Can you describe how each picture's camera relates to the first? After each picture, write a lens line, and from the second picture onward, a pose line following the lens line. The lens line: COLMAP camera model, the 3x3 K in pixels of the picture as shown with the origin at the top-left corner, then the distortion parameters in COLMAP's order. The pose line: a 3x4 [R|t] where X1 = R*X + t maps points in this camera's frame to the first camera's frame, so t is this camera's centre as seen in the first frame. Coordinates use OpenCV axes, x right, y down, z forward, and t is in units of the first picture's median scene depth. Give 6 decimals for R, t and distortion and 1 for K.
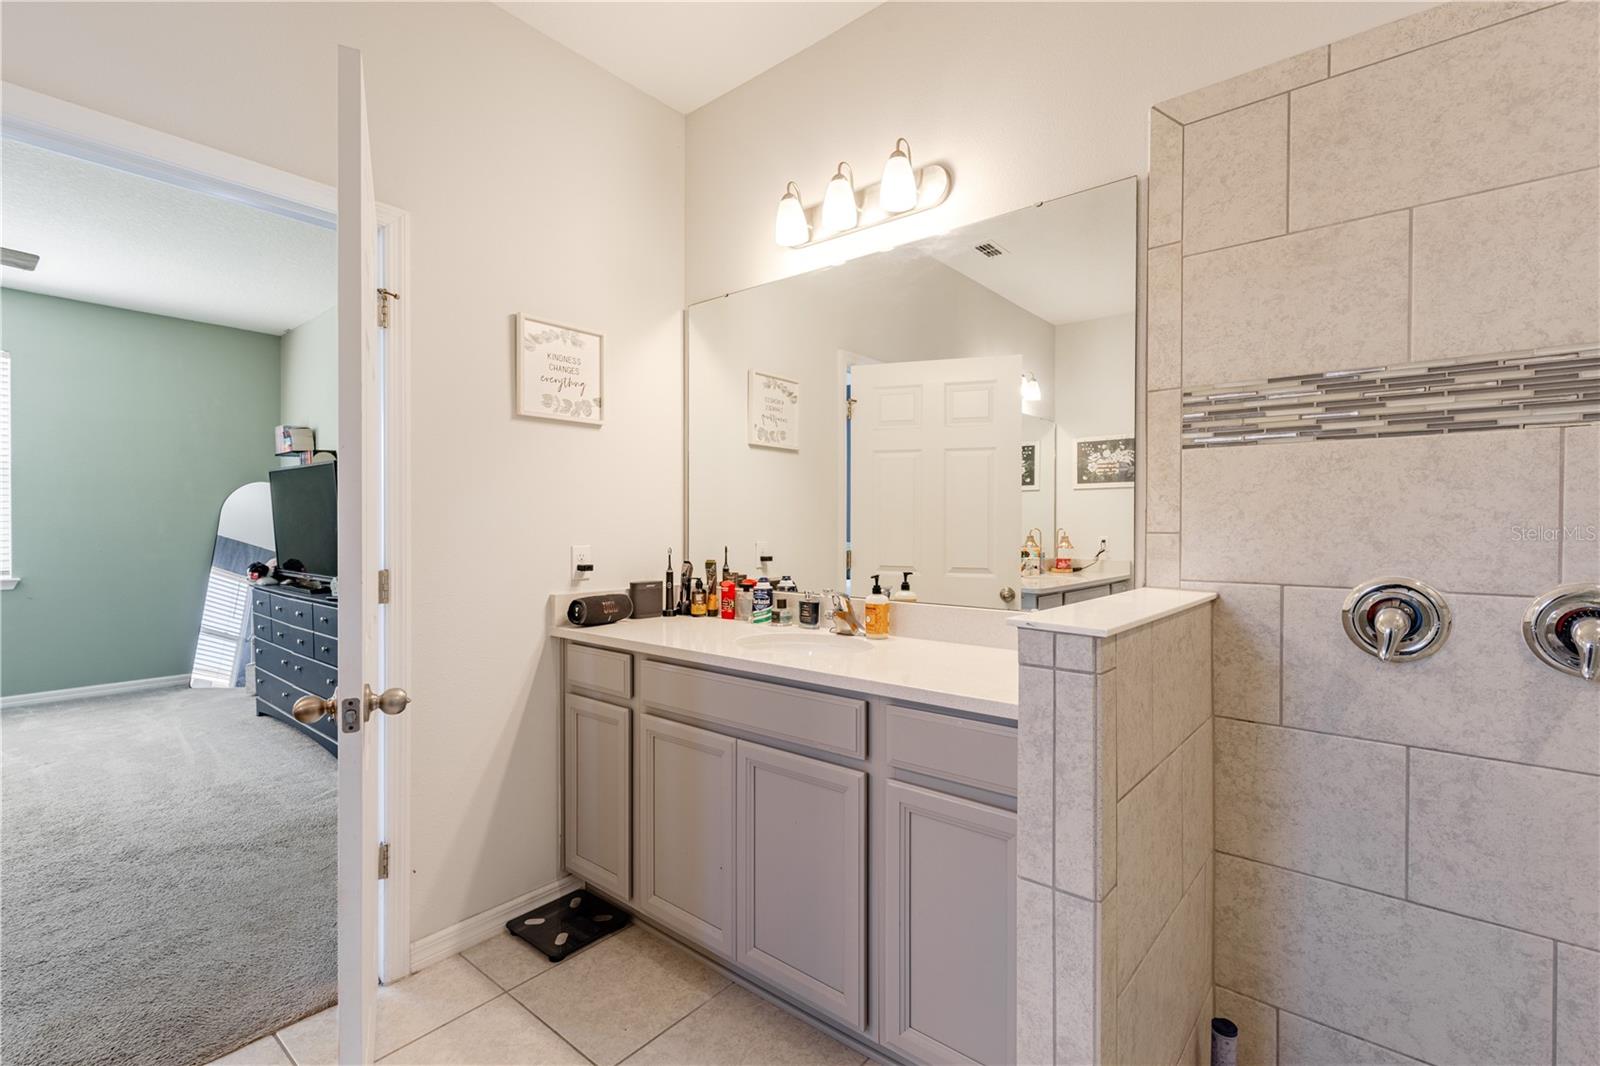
lens RADIAL K [[715.8, 0, 798.4], [0, 715.8, 531.5], [0, 0, 1]] dist [0.004016, -0.000498]
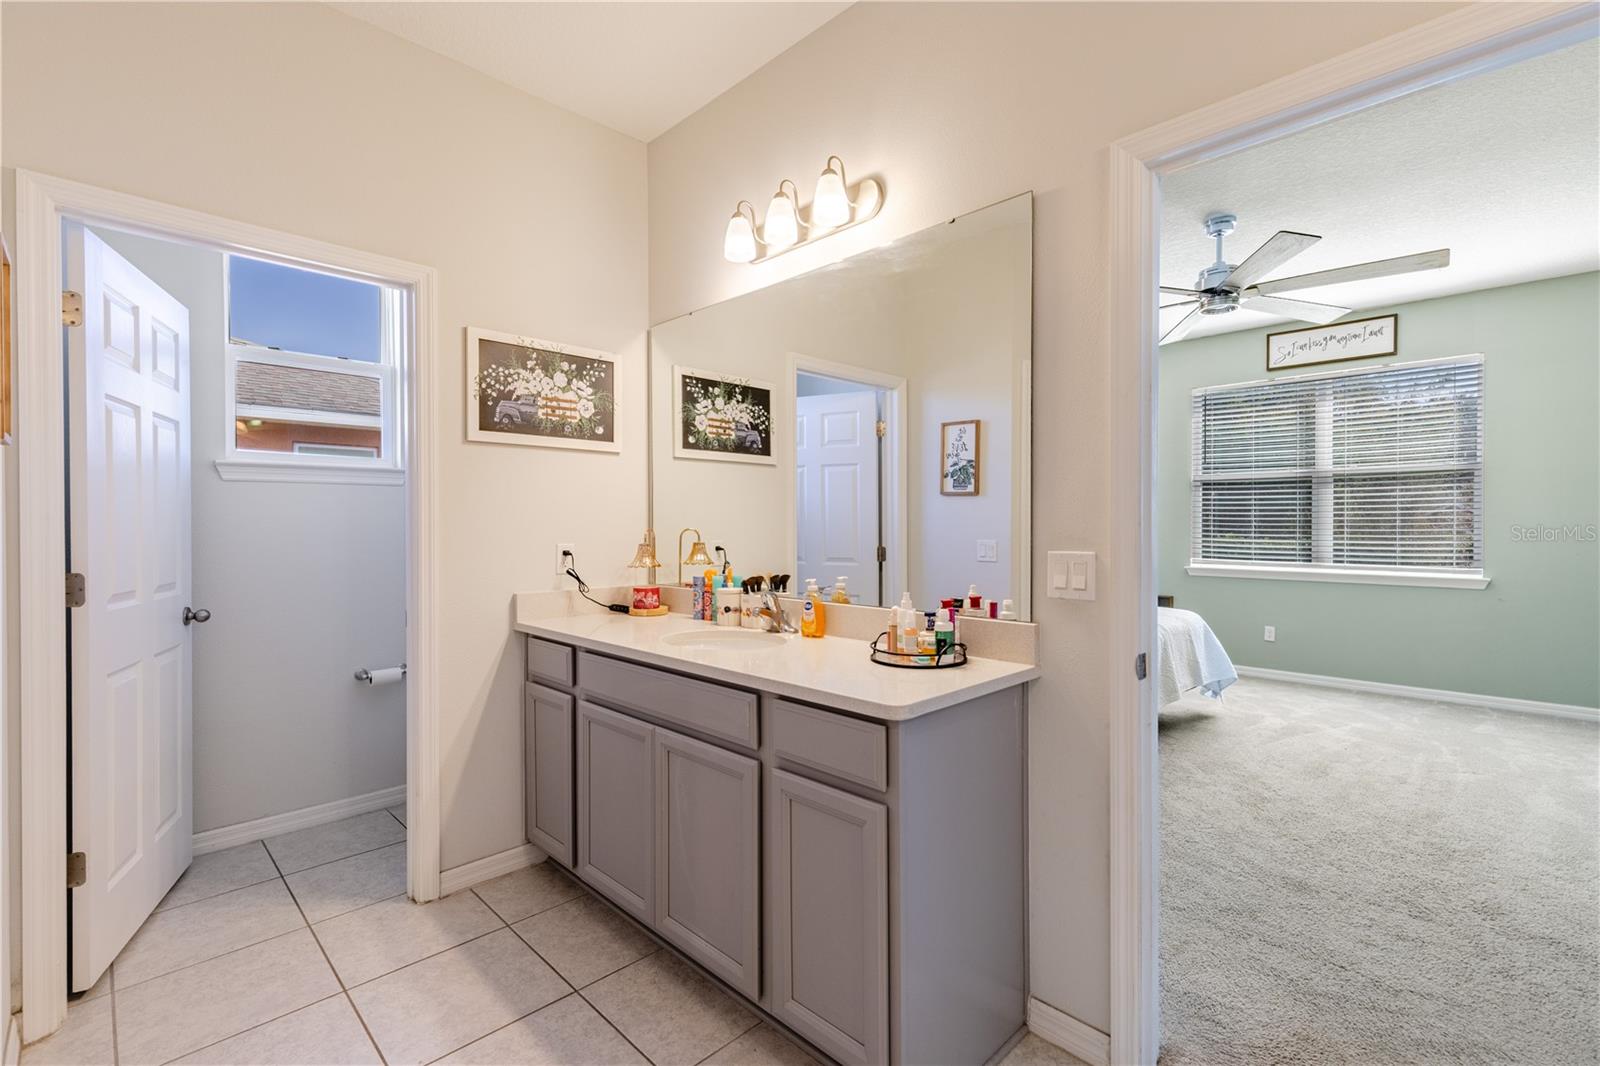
lens RADIAL K [[715.8, 0, 796.3], [0, 715.8, 531.7], [0, 0, 1]] dist [0.004016, -0.000498]
pose [[-0.101705, 0.007169, -0.994789, 0.002510], [-0.006510, 0.999948, 0.007872, -0.002677], [0.994793, 0.007276, -0.101653, 0.258430]]
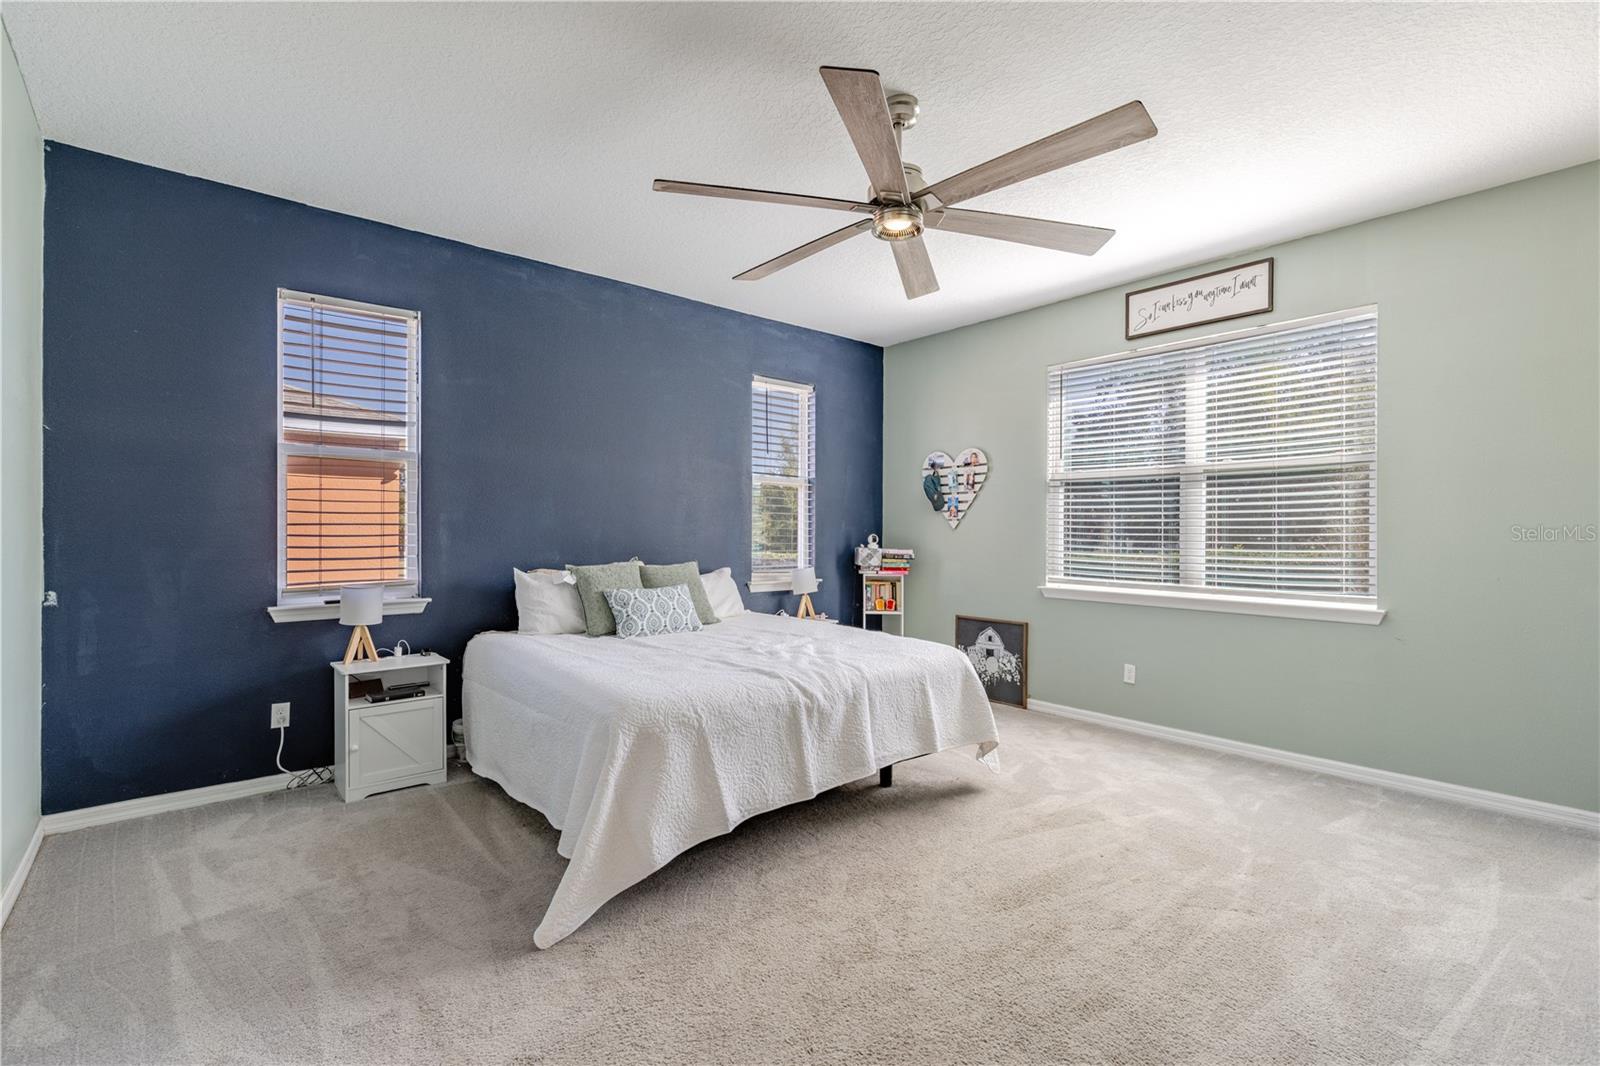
lens RADIAL K [[715.8, 0, 799.3], [0, 715.8, 531.1], [0, 0, 1]] dist [0.004016, -0.000498]
pose [[-0.174161, -0.006081, -0.984698, -0.467594], [-0.013370, 0.999903, -0.003810, -0.007709], [0.984626, 0.012502, -0.174226, 0.956433]]
